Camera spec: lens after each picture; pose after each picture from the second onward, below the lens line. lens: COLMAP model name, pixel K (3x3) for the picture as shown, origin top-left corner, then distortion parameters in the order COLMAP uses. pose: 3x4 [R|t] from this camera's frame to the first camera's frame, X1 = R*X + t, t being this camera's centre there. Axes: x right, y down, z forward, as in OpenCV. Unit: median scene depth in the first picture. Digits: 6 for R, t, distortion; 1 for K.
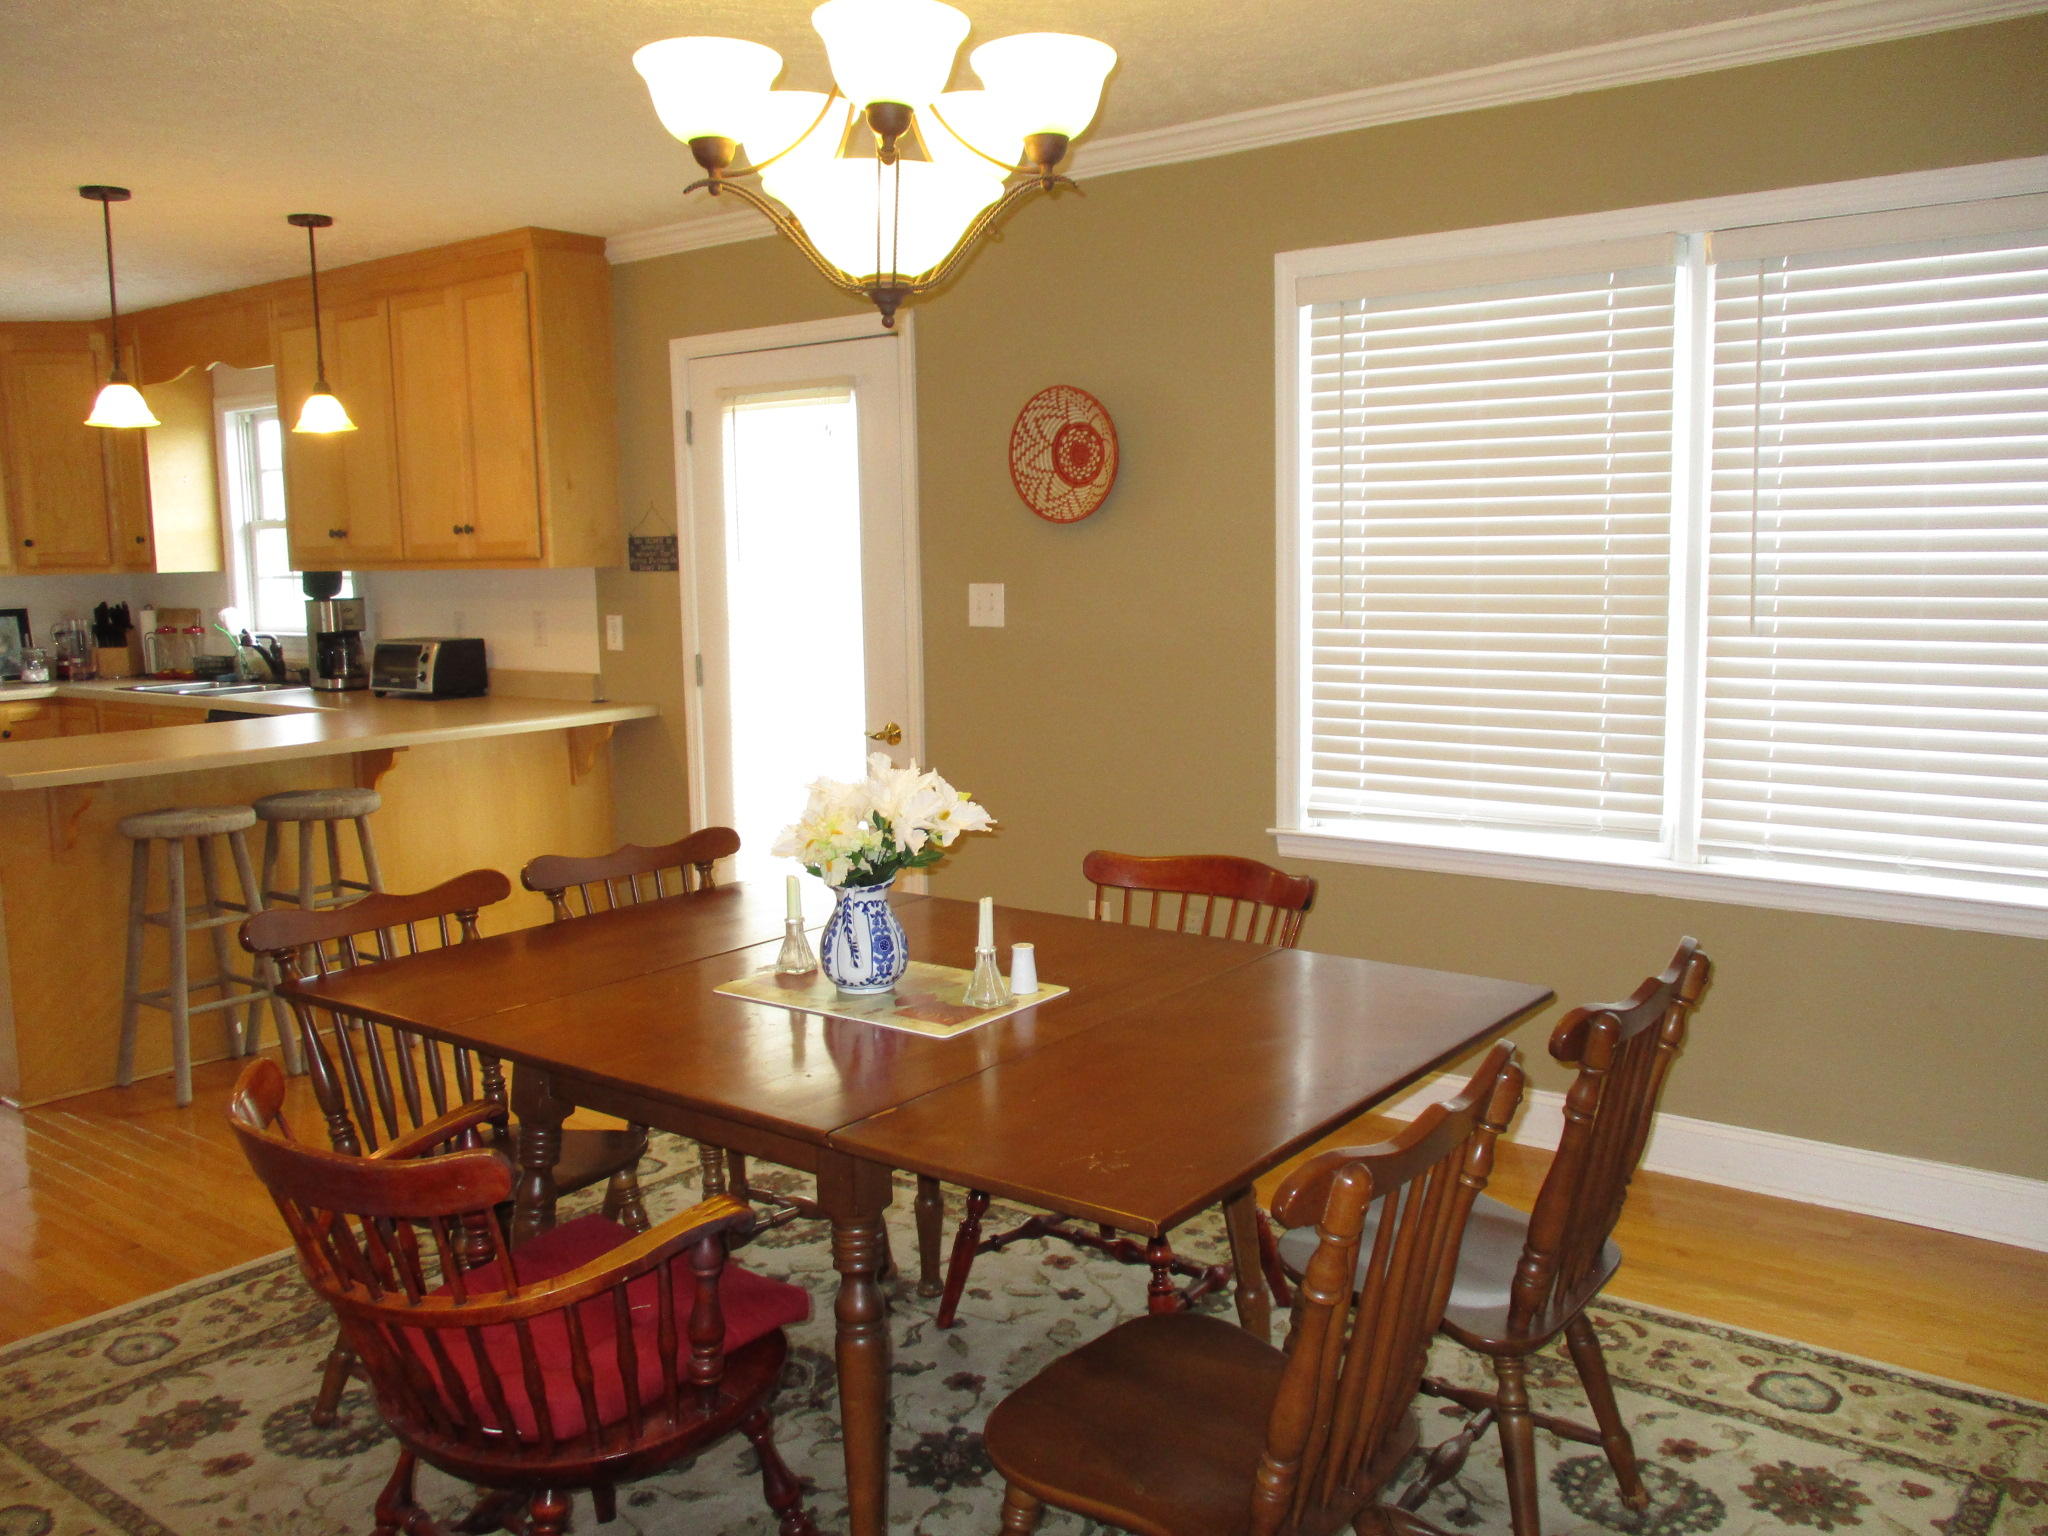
lens RADIAL K [[1714.5, 0, 1011.3], [0, 1714.5, 757.3], [0, 0, 1]] dist [-0.014645, 0.005012]
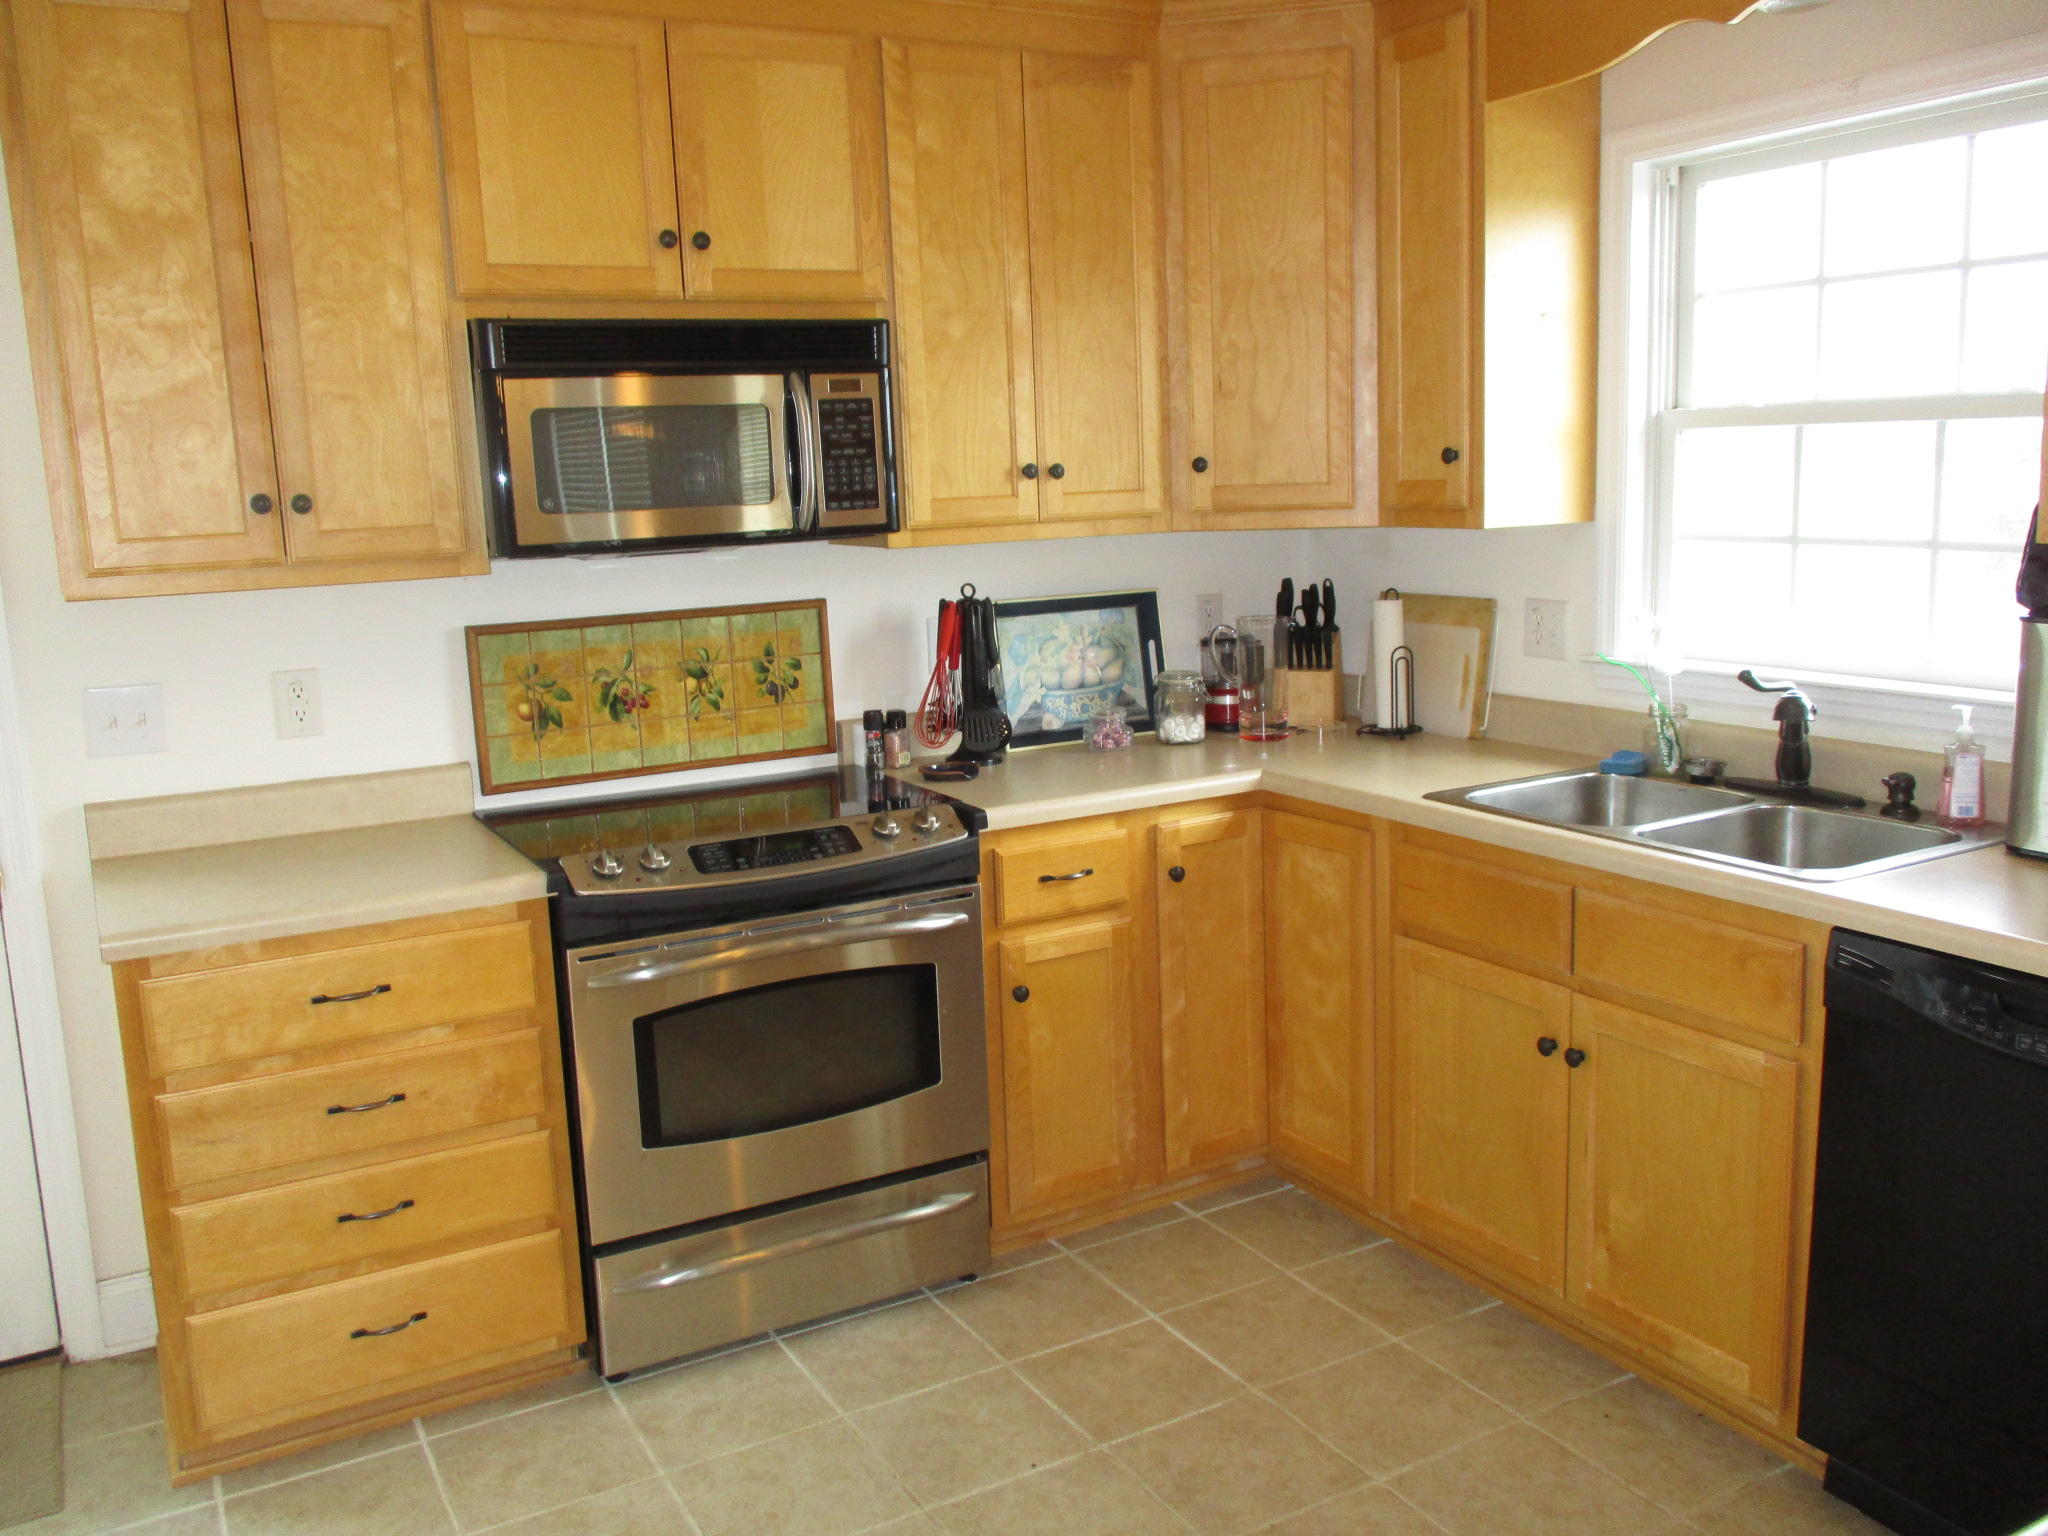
lens RADIAL K [[1714.5, 0, 1011.3], [0, 1714.5, 757.3], [0, 0, 1]] dist [-0.014645, 0.005012]
pose [[0.924050, 0.059280, -0.377647, -0.428426], [-0.041487, 0.997619, 0.055085, -0.065525], [0.380013, -0.035234, 0.924310, 0.515042]]
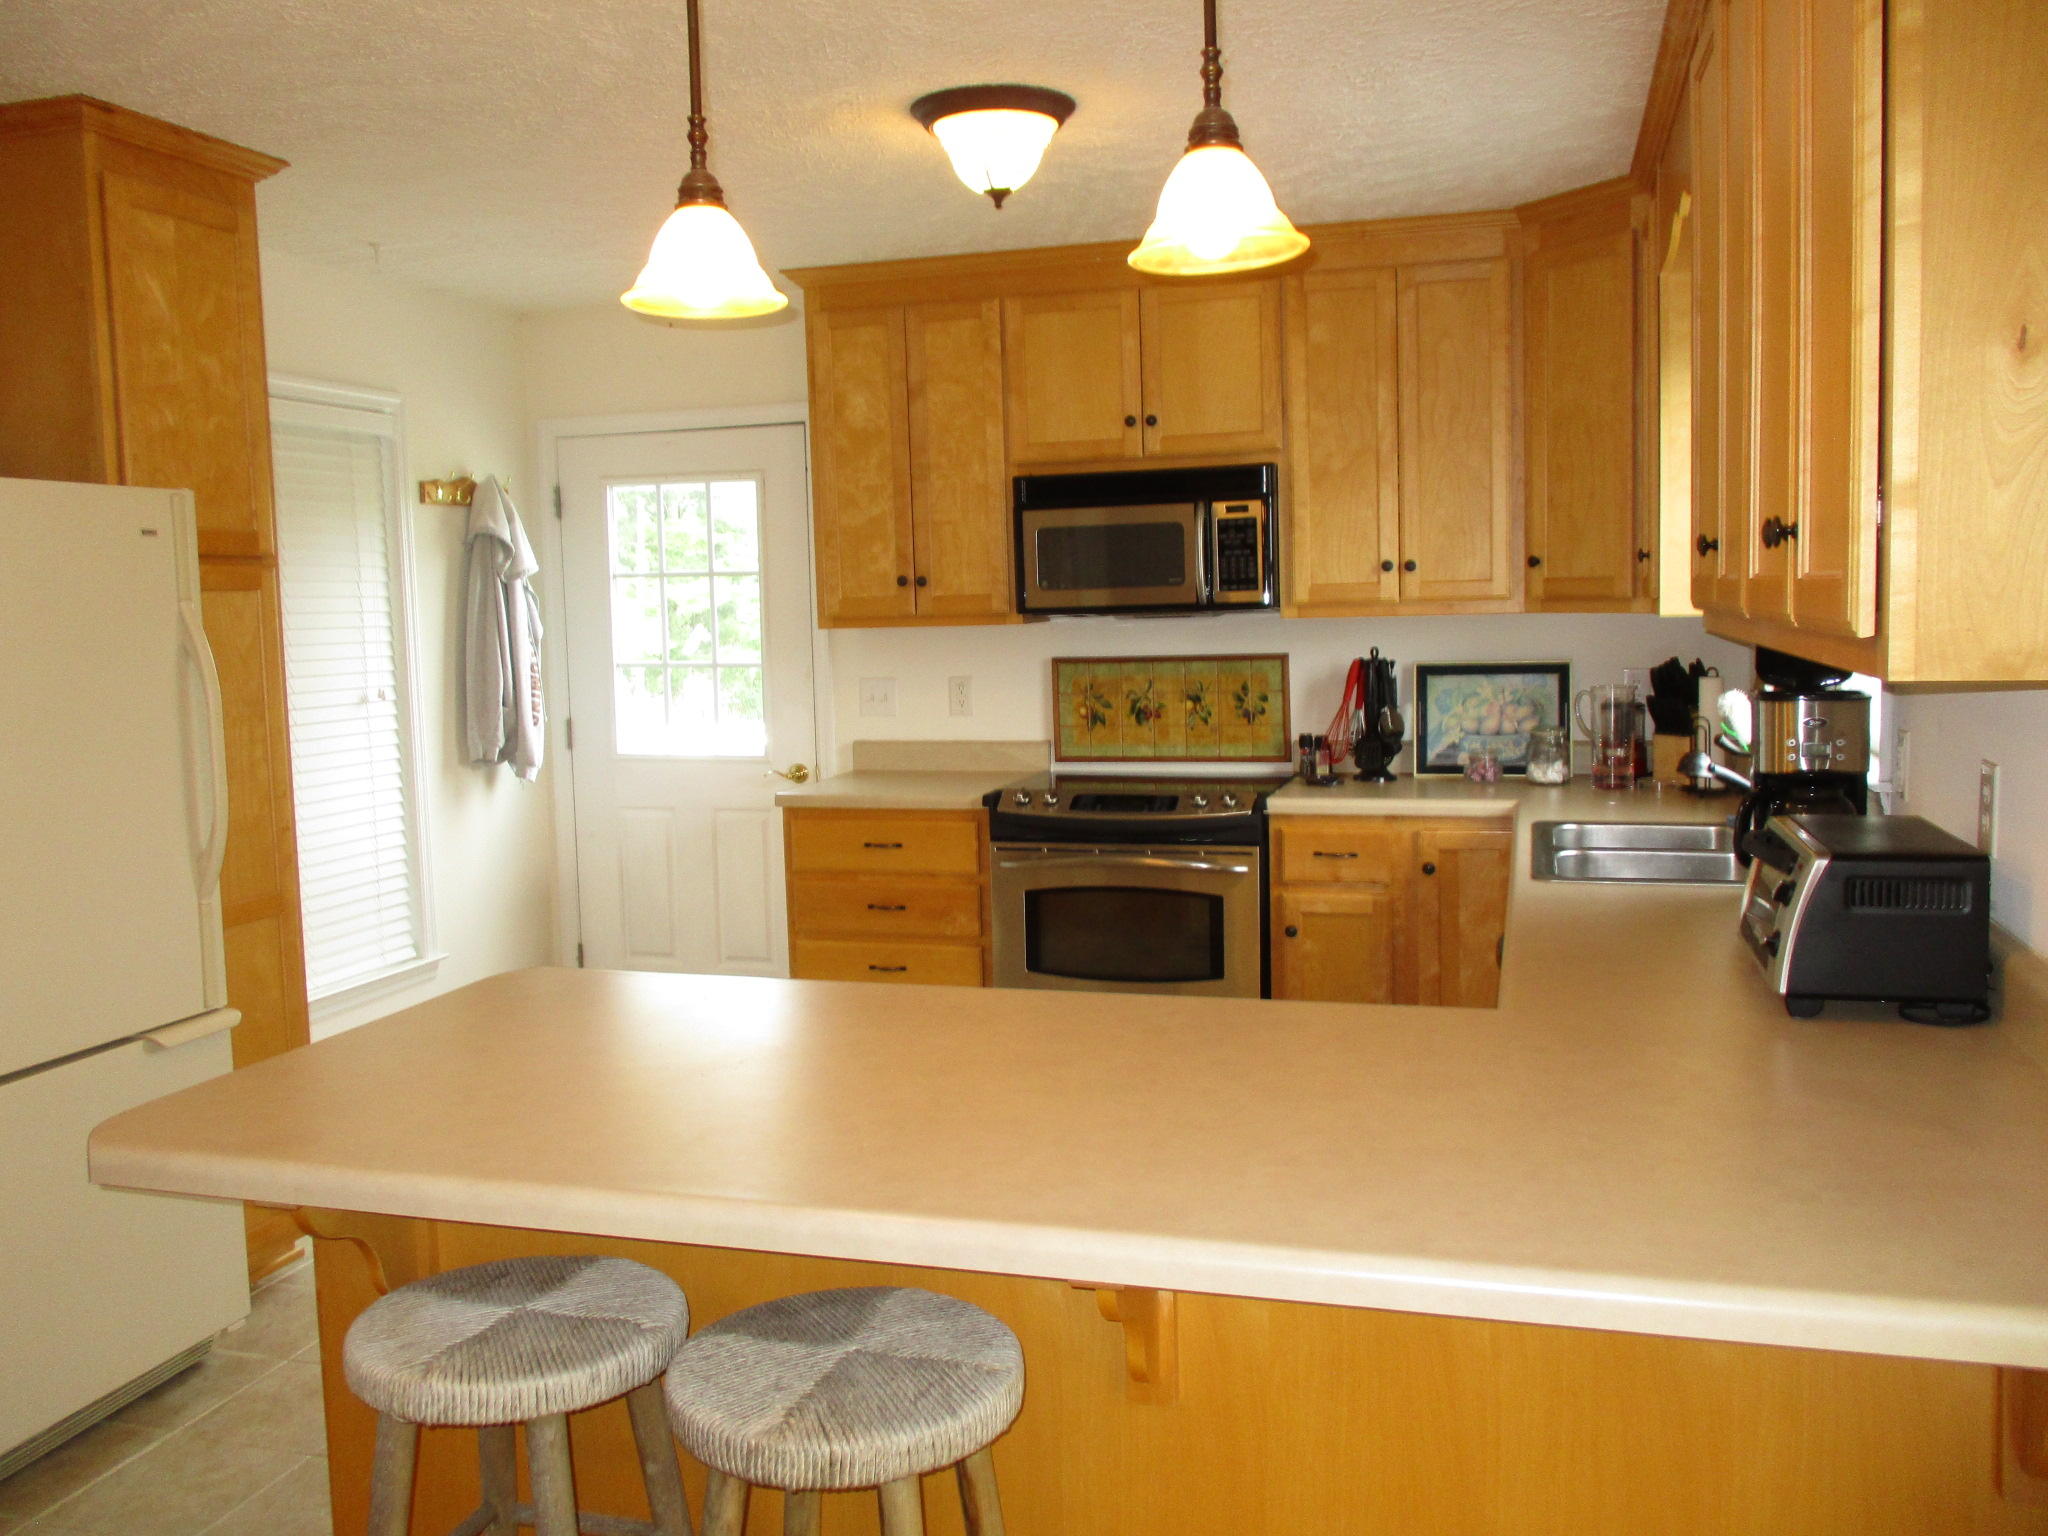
lens RADIAL K [[1714.5, 0, 1011.3], [0, 1714.5, 757.3], [0, 0, 1]] dist [-0.014645, 0.005012]
pose [[0.367208, 0.107174, -0.923944, -0.060763], [-0.109586, 0.991406, 0.071446, -0.077133], [0.923661, 0.075016, 0.375797, 0.586178]]
